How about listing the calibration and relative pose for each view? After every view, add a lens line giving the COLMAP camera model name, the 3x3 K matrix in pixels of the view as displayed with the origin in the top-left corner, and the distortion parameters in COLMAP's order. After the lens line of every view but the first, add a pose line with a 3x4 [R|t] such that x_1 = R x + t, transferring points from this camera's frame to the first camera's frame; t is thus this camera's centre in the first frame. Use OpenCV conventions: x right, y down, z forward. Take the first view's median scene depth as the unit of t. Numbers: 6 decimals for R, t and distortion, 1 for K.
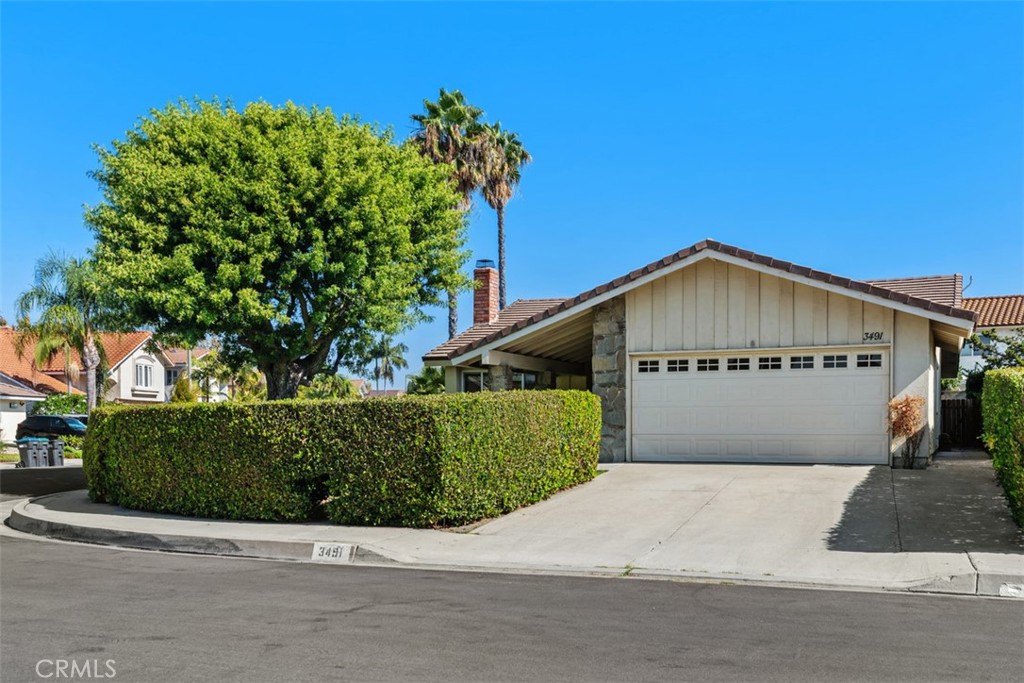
lens RADIAL K [[995.7, 0, 444.0], [0, 995.7, 470.3], [0, 0, 1]] dist [0.000186, 0.000000]
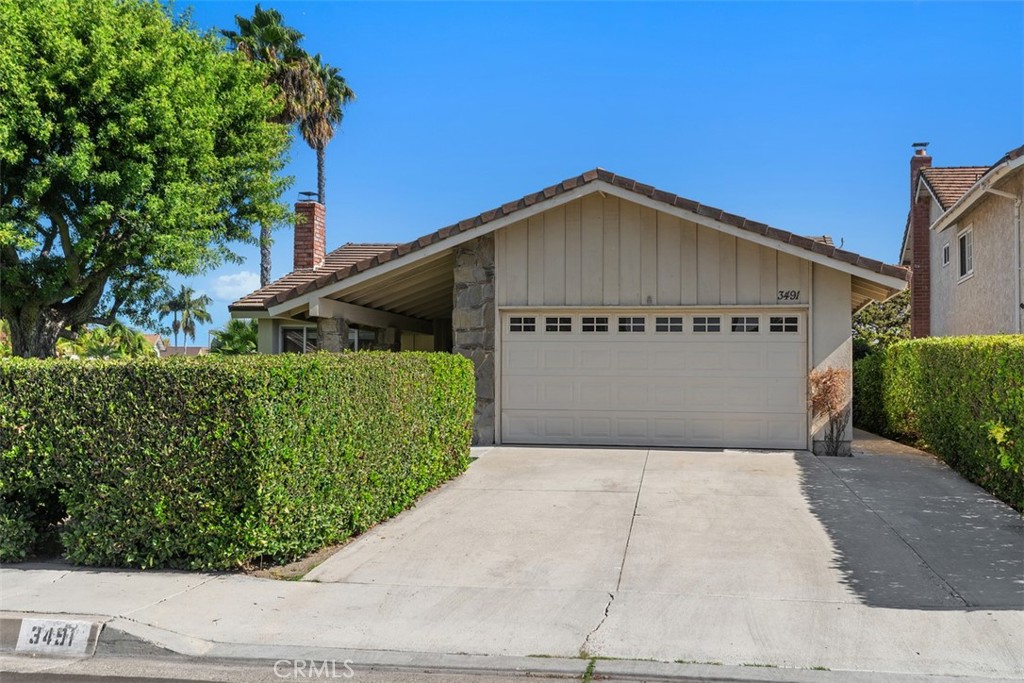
lens RADIAL K [[1000.0, 0, 501.2], [0, 1000.0, 385.4], [0, 0, 1]] dist [0.001898, 0.000000]
pose [[0.970019, 0.012489, 0.242709, -0.004858], [-0.001389, 0.998947, -0.045852, -0.018892], [-0.243026, 0.044140, 0.969015, 0.230345]]
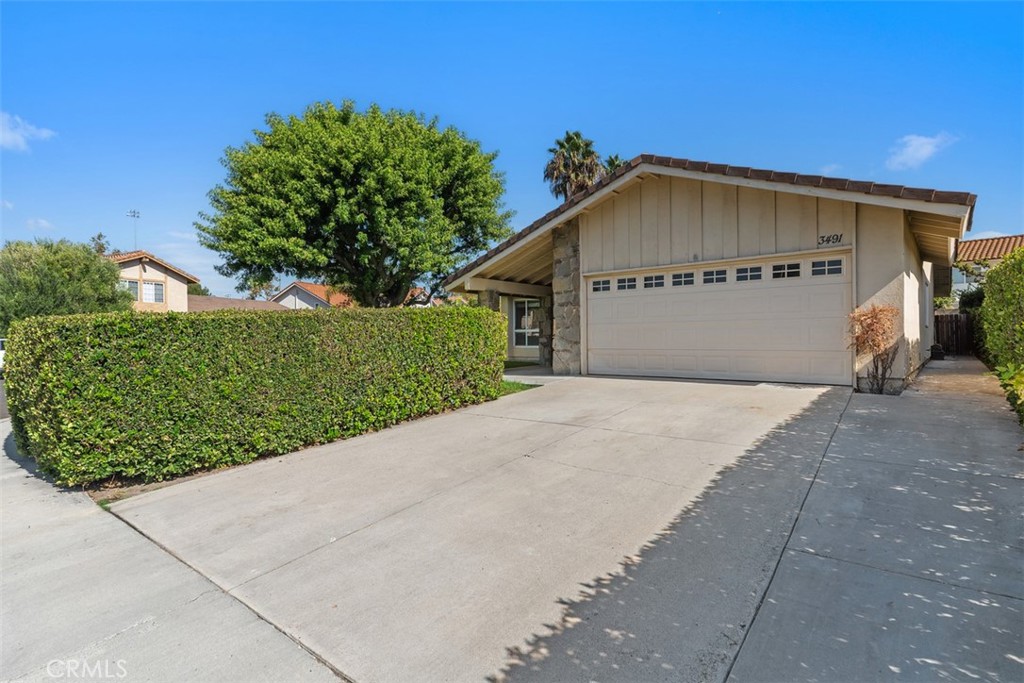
lens RADIAL K [[480.0, 0, 513.1], [0, 480.0, 348.6], [0, 0, 1]] dist [-0.002940, -0.001411]
pose [[0.963982, -0.000660, -0.265968, 0.251671], [-0.004786, 0.999792, -0.019828, -0.026058], [0.265926, 0.020387, 0.963778, 0.478393]]
